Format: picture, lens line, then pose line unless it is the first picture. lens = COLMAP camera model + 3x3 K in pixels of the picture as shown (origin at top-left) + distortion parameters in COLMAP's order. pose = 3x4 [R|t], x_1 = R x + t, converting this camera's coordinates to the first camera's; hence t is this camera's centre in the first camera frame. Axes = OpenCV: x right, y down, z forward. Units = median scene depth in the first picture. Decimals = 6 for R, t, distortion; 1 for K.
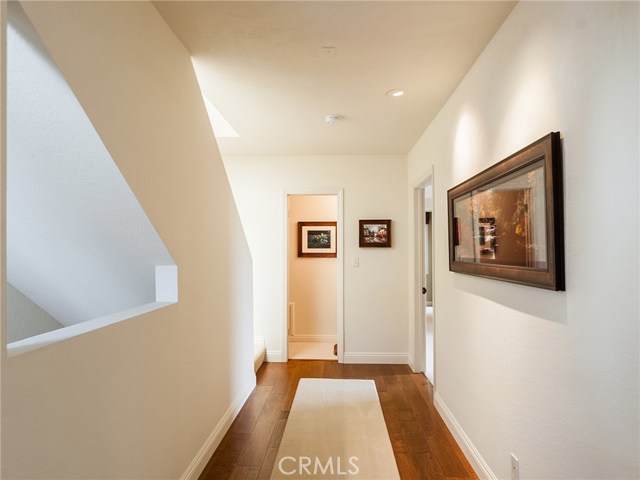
lens RADIAL K [[376.7, 0, 320.7], [0, 376.7, 241.8], [0, 0, 1]] dist [0.006243, -0.010813]
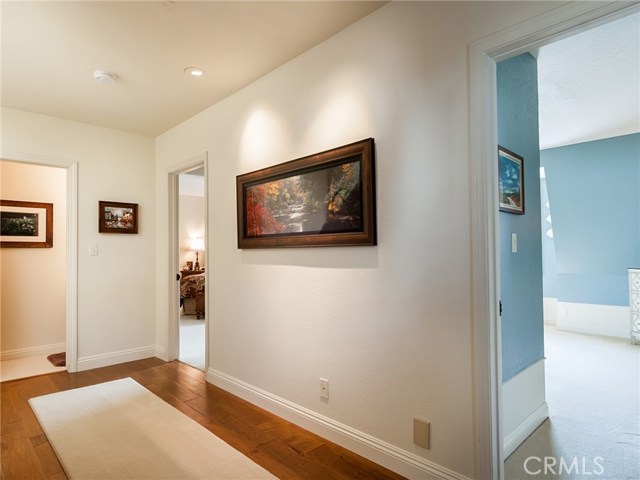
lens RADIAL K [[376.7, 0, 319.4], [0, 376.7, 241.8], [0, 0, 1]] dist [0.006243, -0.010813]
pose [[0.688105, 0.012759, 0.725499, -0.177567], [-0.008689, 0.999919, -0.009344, 0.039642], [-0.725559, 0.000126, 0.688160, 0.041744]]
